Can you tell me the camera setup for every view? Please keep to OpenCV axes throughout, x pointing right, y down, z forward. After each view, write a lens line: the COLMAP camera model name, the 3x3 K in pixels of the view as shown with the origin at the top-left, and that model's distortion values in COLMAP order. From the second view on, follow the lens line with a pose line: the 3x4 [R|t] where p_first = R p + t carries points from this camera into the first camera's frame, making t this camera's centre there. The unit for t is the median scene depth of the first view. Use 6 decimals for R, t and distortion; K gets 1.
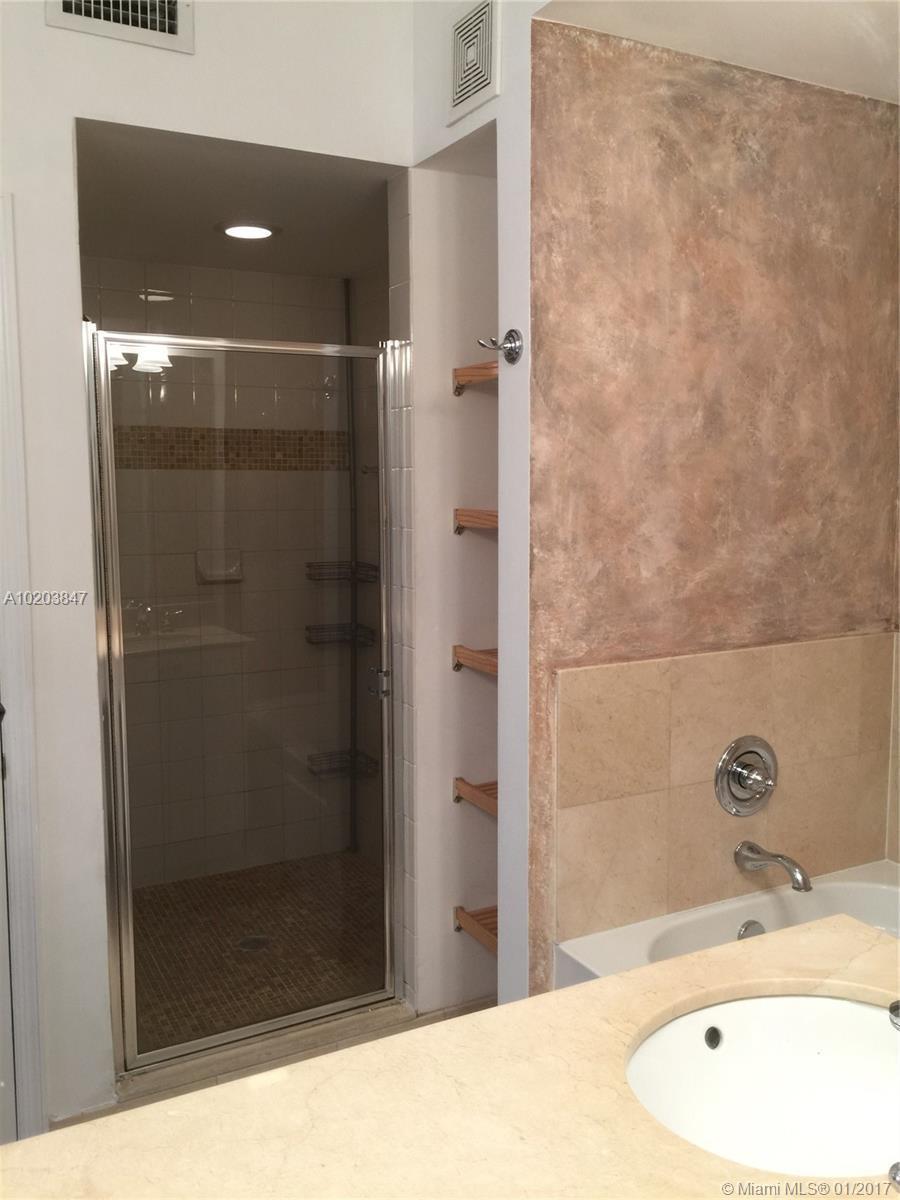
lens RADIAL K [[1053.3, 0, 450.5], [0, 1053.3, 588.6], [0, 0, 1]] dist [0.067520, -0.096394]
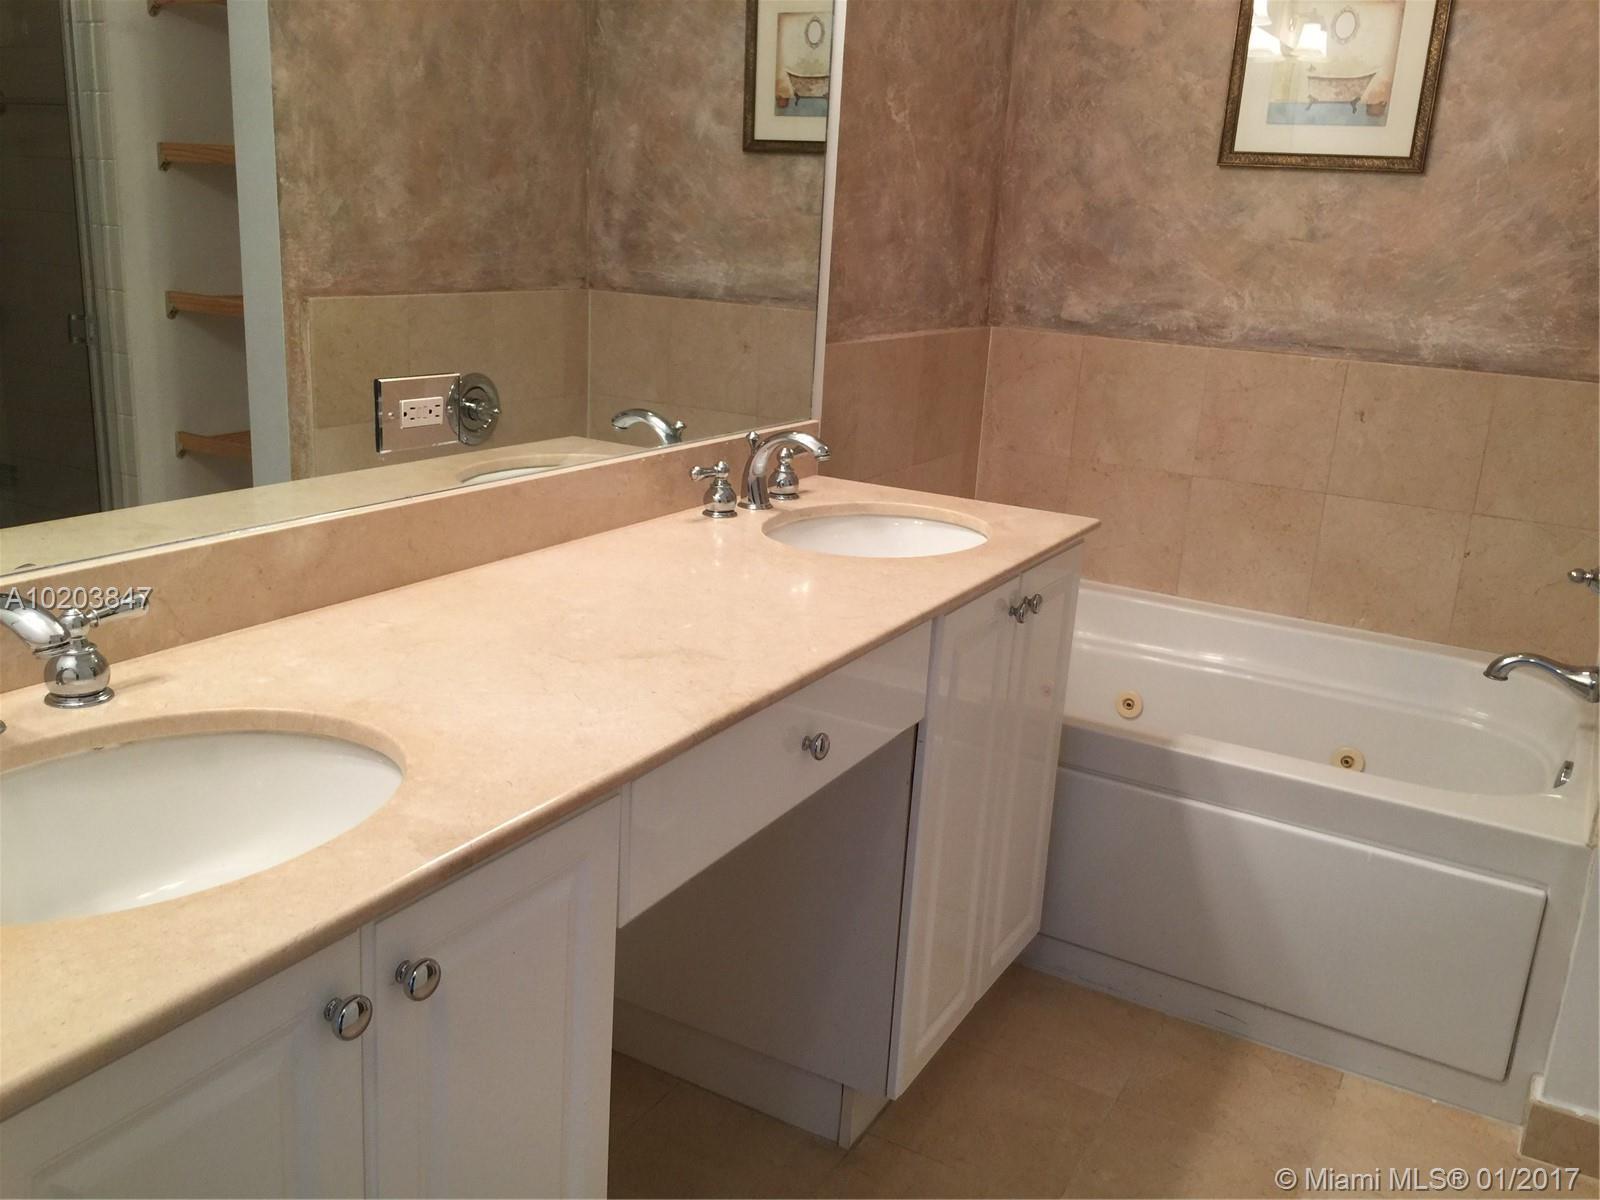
lens RADIAL K [[1404.4, 0, 793.8], [0, 1404.4, 607.1], [0, 0, 1]] dist [0.067520, -0.096394]
pose [[0.847343, -0.089562, 0.523438, -0.249937], [-0.004070, 0.984552, 0.175048, 0.125805], [-0.531030, -0.150456, 0.833889, -0.490412]]
